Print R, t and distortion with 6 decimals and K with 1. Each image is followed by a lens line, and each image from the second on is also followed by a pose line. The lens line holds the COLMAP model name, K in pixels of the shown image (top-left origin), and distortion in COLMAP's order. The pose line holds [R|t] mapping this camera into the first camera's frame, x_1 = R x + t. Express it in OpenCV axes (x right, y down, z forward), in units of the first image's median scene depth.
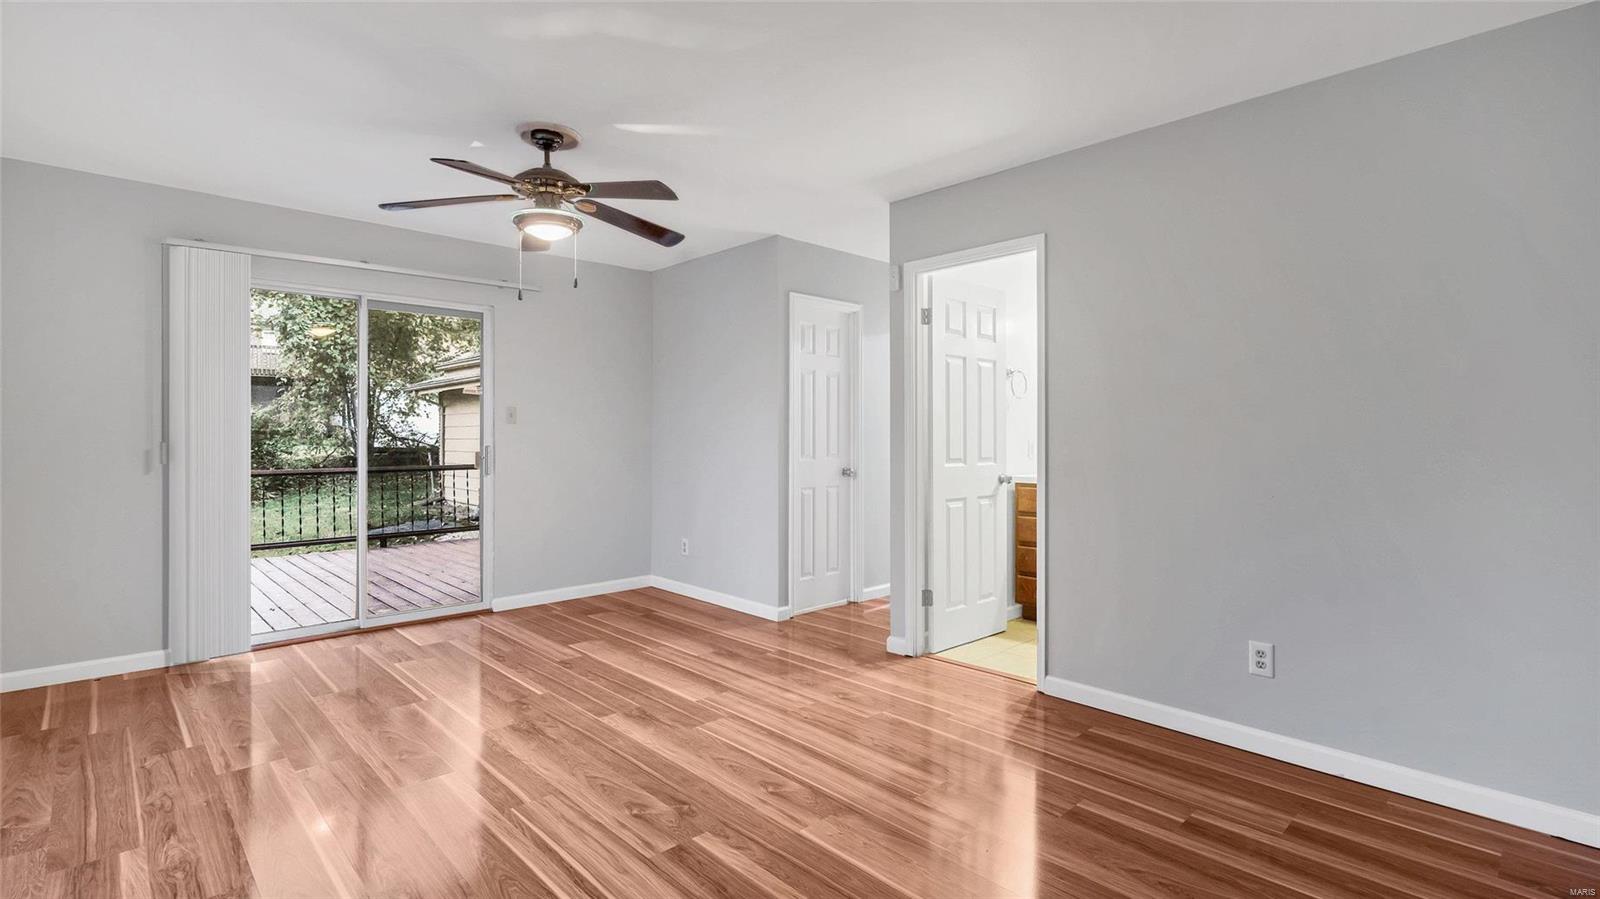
lens RADIAL K [[762.5, 0, 800.5], [0, 762.5, 441.7], [0, 0, 1]] dist [-0.000984, 0.002292]
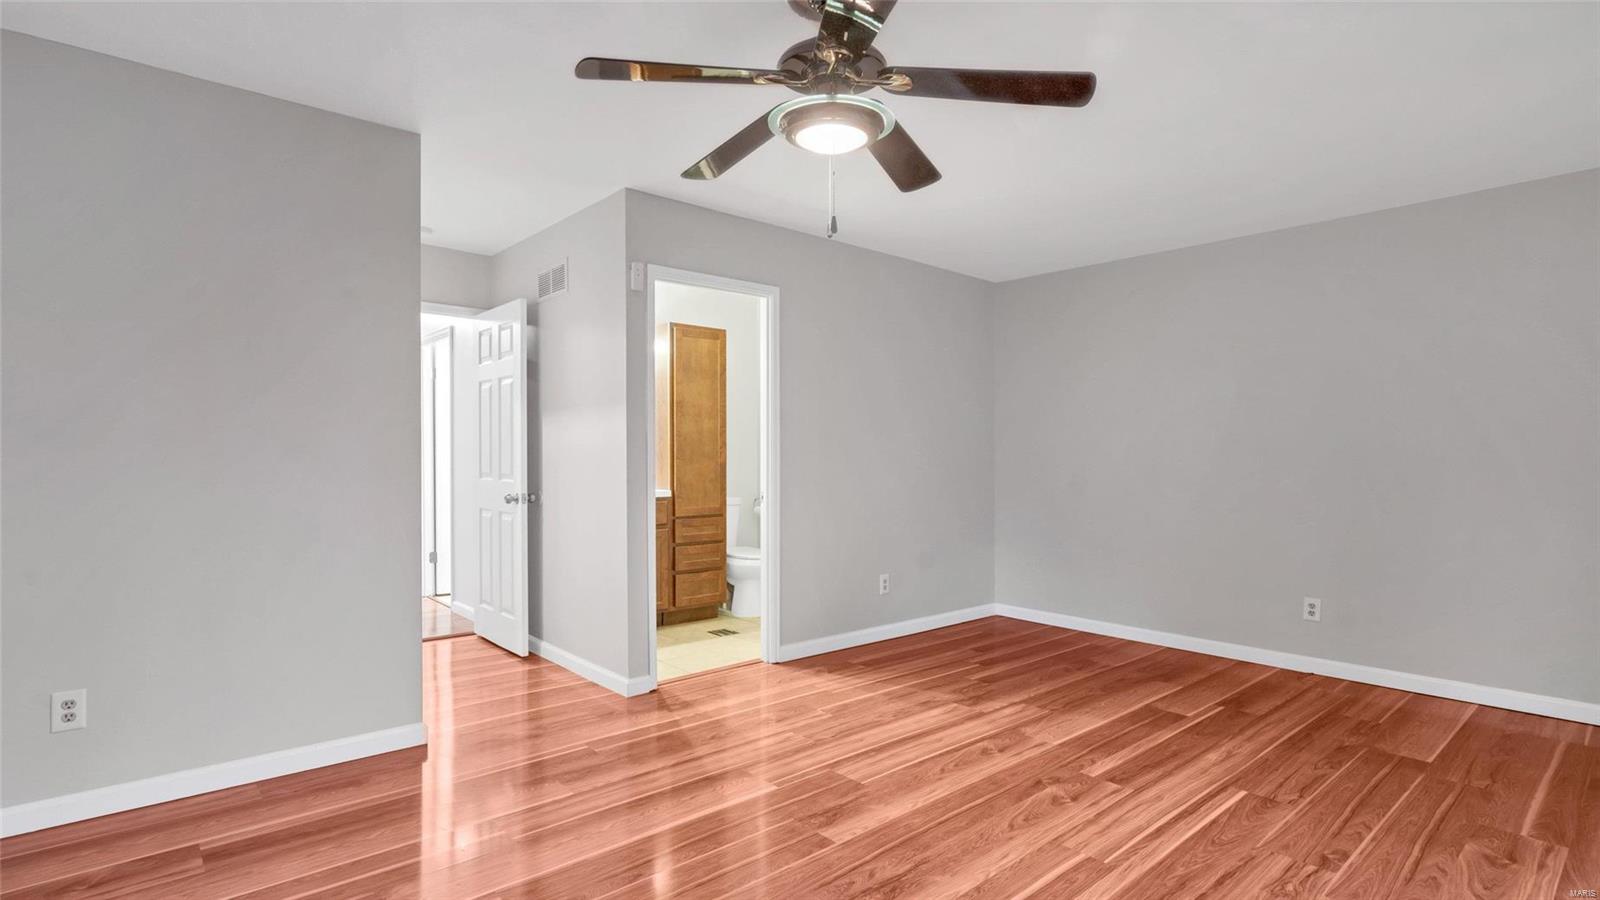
lens RADIAL K [[762.5, 0, 799.4], [0, 762.5, 453.8], [0, 0, 1]] dist [-0.000984, 0.002292]
pose [[0.032393, 0.001479, 0.999474, -1.129759], [0.002084, 0.999997, -0.001548, -0.004666], [-0.999473, 0.002133, 0.032390, 1.158666]]
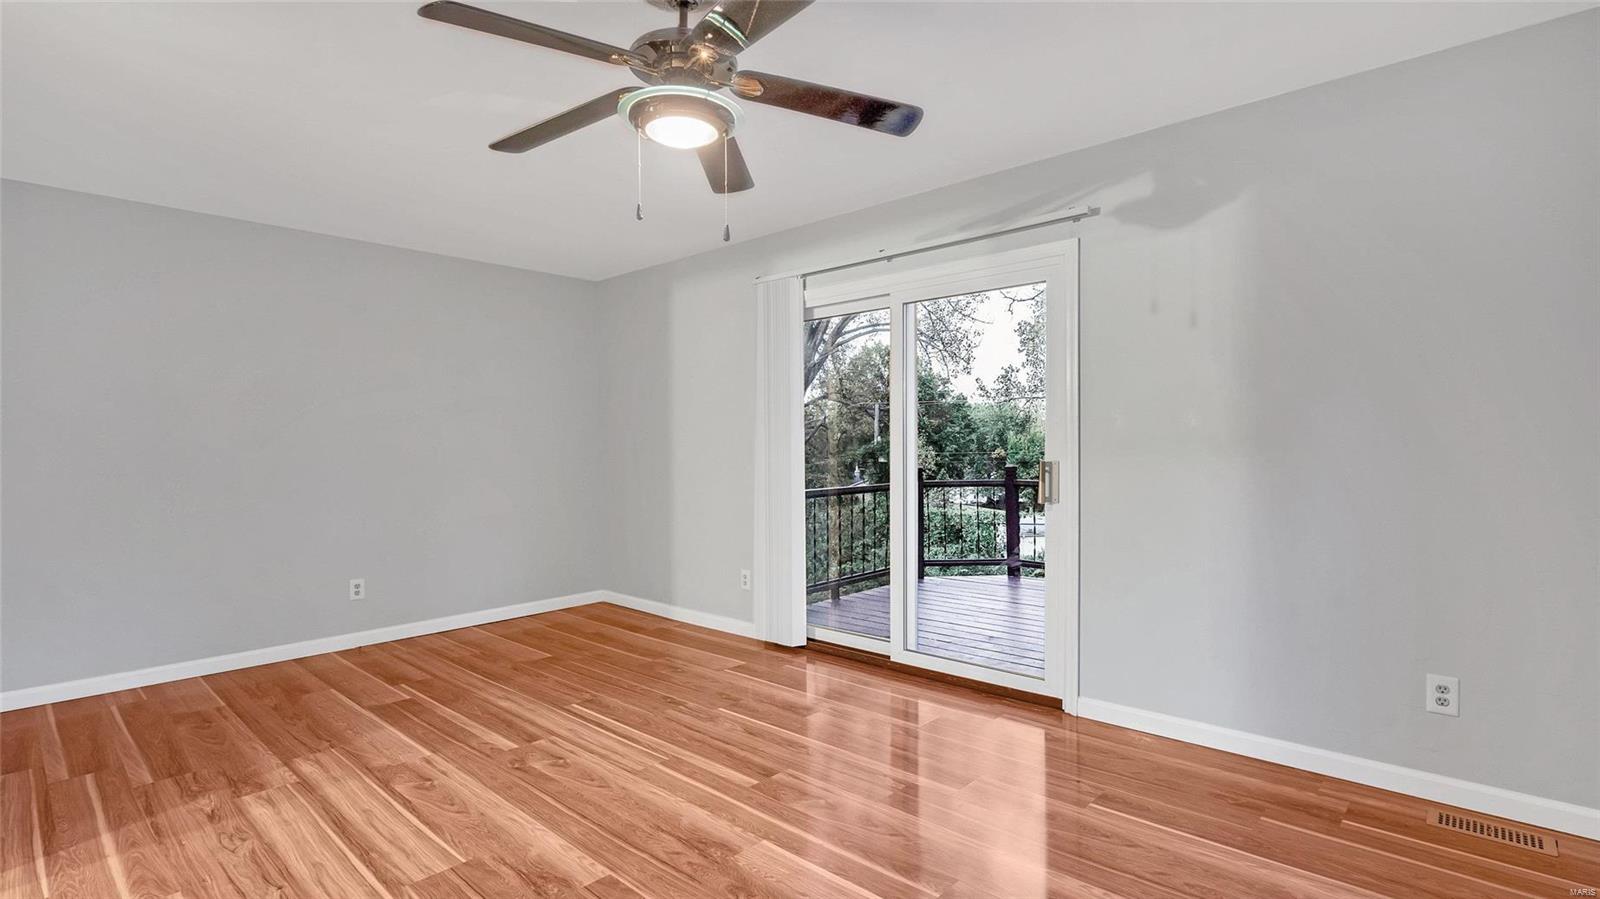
lens RADIAL K [[762.5, 0, 799.0], [0, 762.5, 450.7], [0, 0, 1]] dist [-0.000984, 0.002292]
pose [[-0.997937, 0.009098, -0.063556, -0.443765], [0.008490, 0.999916, 0.009827, -0.004992], [0.063641, 0.009267, -0.997930, 1.899064]]
